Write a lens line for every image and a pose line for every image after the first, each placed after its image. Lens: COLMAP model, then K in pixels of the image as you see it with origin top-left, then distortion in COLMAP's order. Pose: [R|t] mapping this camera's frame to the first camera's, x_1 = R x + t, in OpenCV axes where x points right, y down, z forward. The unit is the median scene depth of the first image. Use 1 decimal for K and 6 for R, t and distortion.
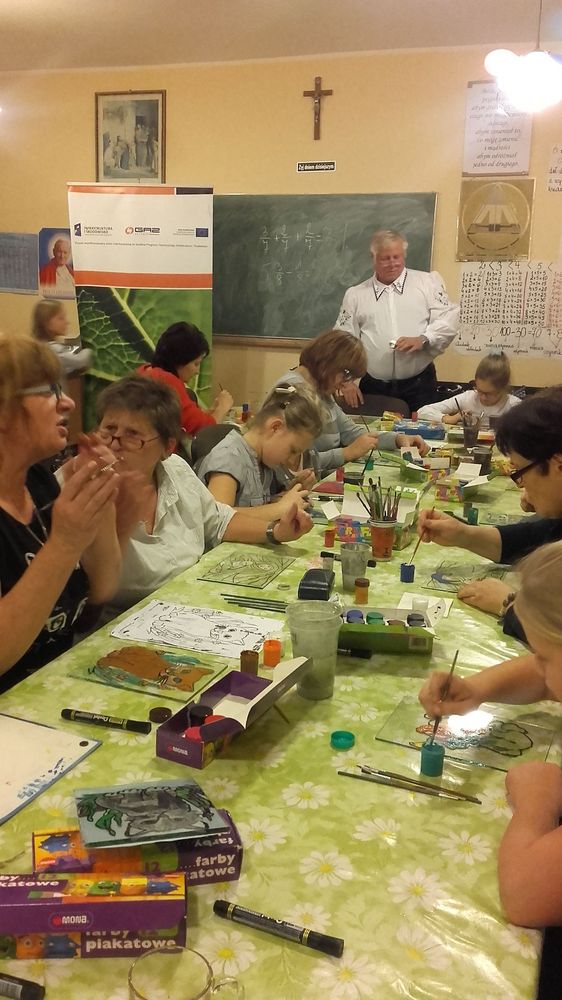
lens RADIAL K [[949.0, 0, 280.5], [0, 949.0, 500.4], [0, 0, 1]] dist [-0.009222, 0.000000]
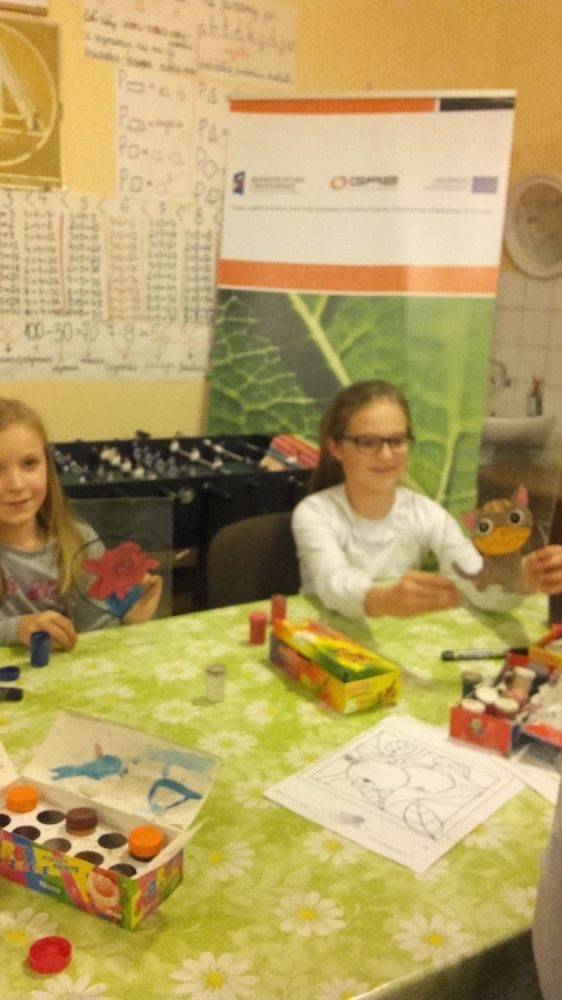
lens RADIAL K [[949.0, 0, 280.6], [0, 949.0, 498.2], [0, 0, 1]] dist [-0.009222, 0.000000]
pose [[0.924648, 0.083320, -0.371597, 0.018552], [-0.087843, 0.996123, 0.004771, -0.113376], [0.370554, 0.028231, 0.928382, 0.516004]]
